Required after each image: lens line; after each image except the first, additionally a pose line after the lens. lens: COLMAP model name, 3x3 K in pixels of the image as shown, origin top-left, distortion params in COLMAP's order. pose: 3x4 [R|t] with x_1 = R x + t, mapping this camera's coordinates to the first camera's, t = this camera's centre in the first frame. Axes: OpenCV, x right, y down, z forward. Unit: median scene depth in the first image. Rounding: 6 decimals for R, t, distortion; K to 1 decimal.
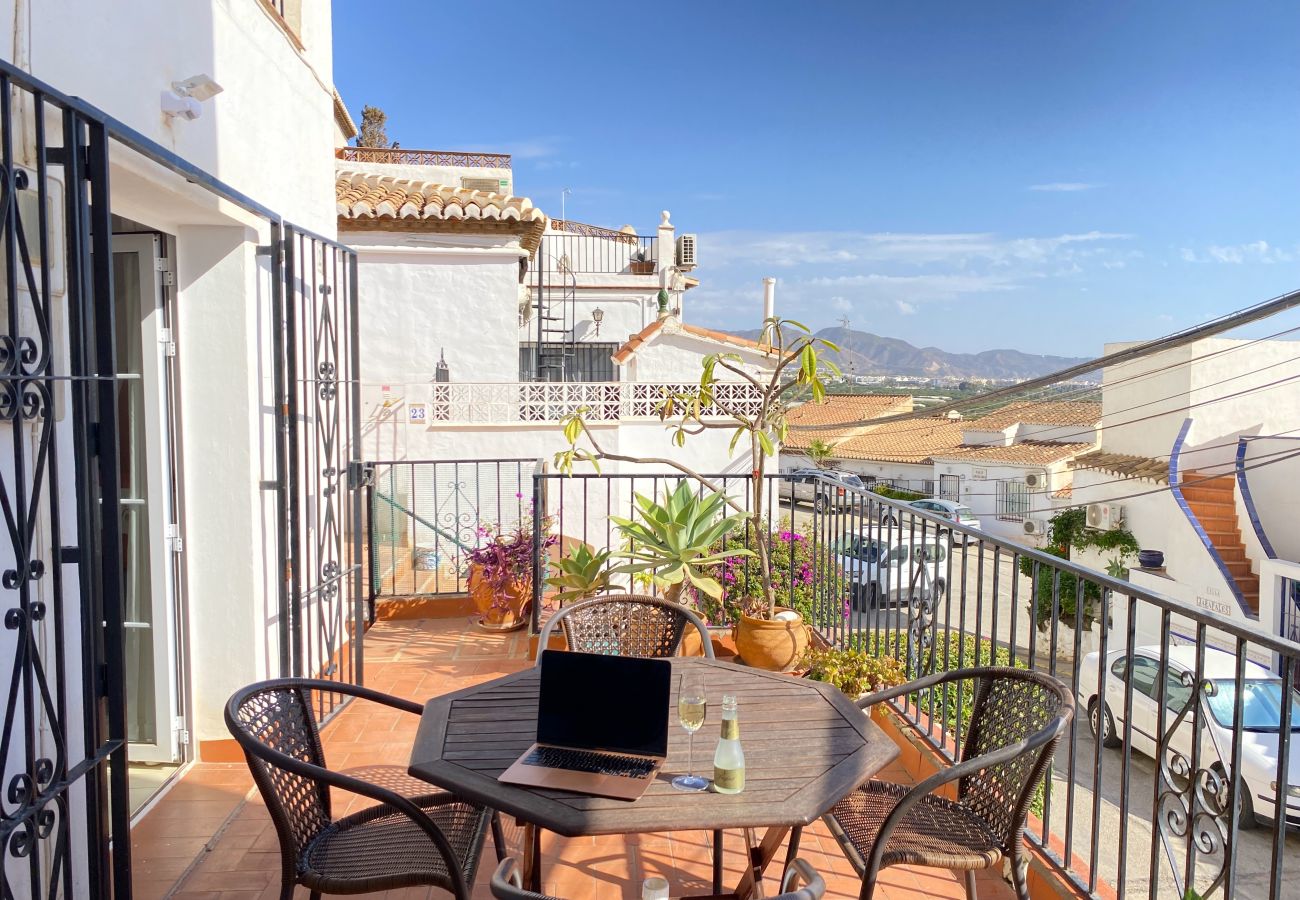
lens RADIAL K [[992.1, 0, 650.0], [0, 992.1, 450.0], [0, 0, 1]] dist [0.117541, -0.211560]
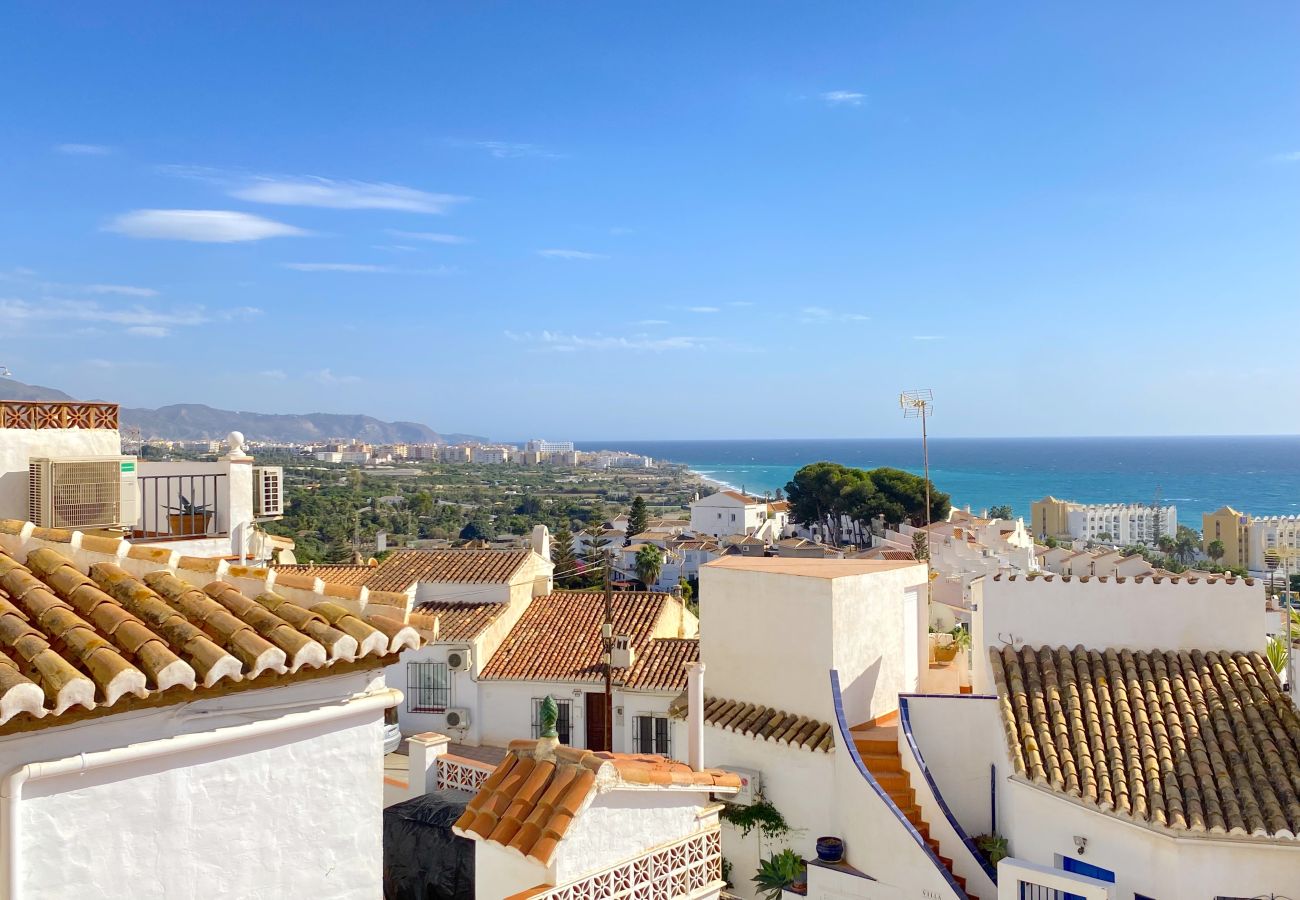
lens RADIAL K [[1201.4, 0, 645.6], [0, 1201.4, 428.8], [0, 0, 1]] dist [0.104991, -0.220361]
pose [[0.769855, 0.000509, 0.638219, -0.426841], [0.051185, 0.996729, -0.062538, -0.290168], [-0.636163, 0.080813, 0.767311, 0.422525]]
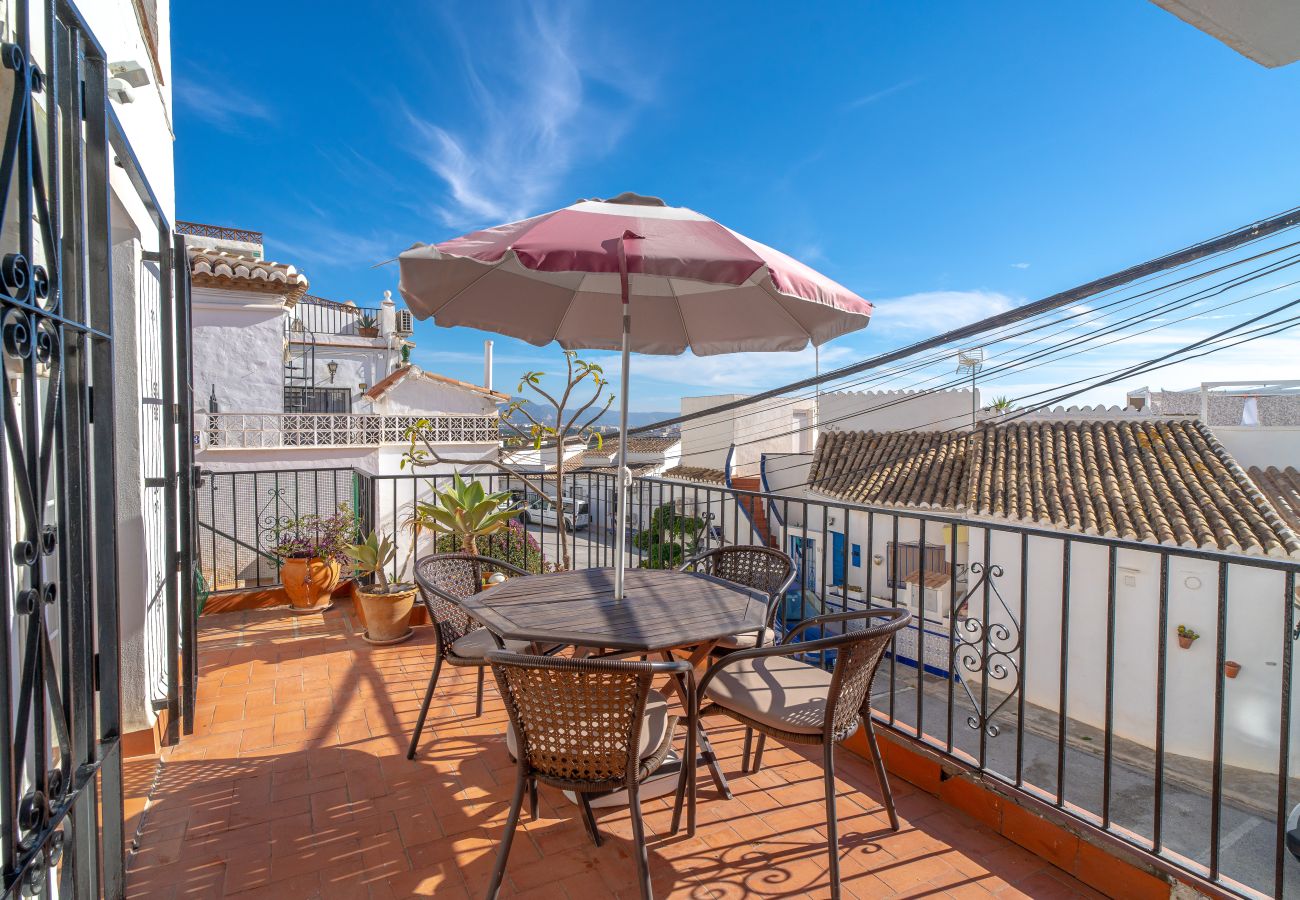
lens RADIAL K [[692.7, 0, 650.0], [0, 692.7, 450.0], [0, 0, 1]] dist [0.014156, -0.001233]
pose [[0.912348, -0.013979, 0.409177, -0.072978], [0.028710, 0.999141, -0.029881, 0.013315], [-0.408408, 0.039009, 0.911966, 0.045850]]
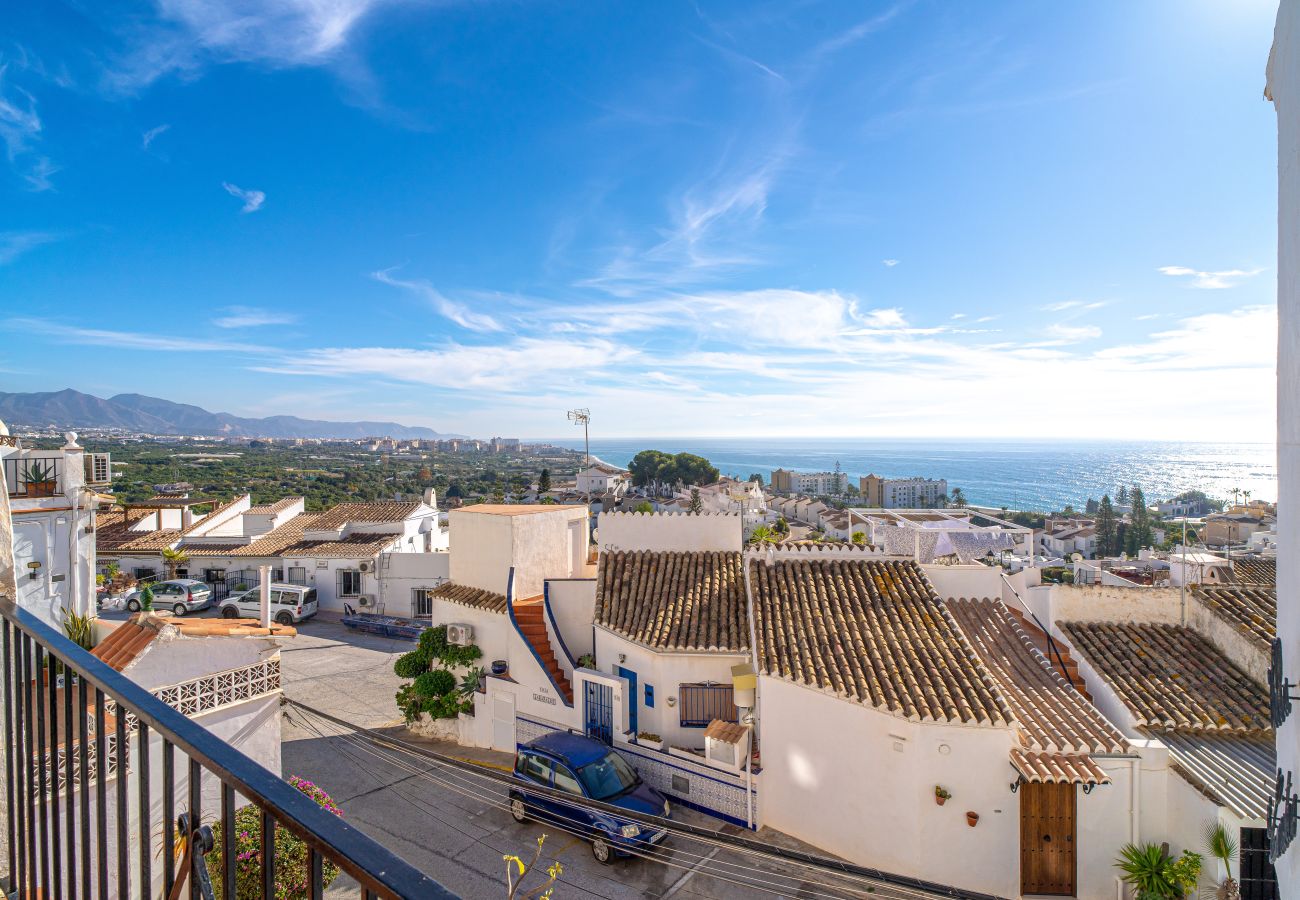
lens RADIAL K [[692.7, 0, 650.0], [0, 692.7, 450.0], [0, 0, 1]] dist [0.014156, -0.001233]
pose [[0.682039, -0.018422, 0.731084, -0.162262], [0.057494, 0.997939, -0.028491, -0.267474], [-0.729053, 0.061465, 0.681692, 0.148184]]
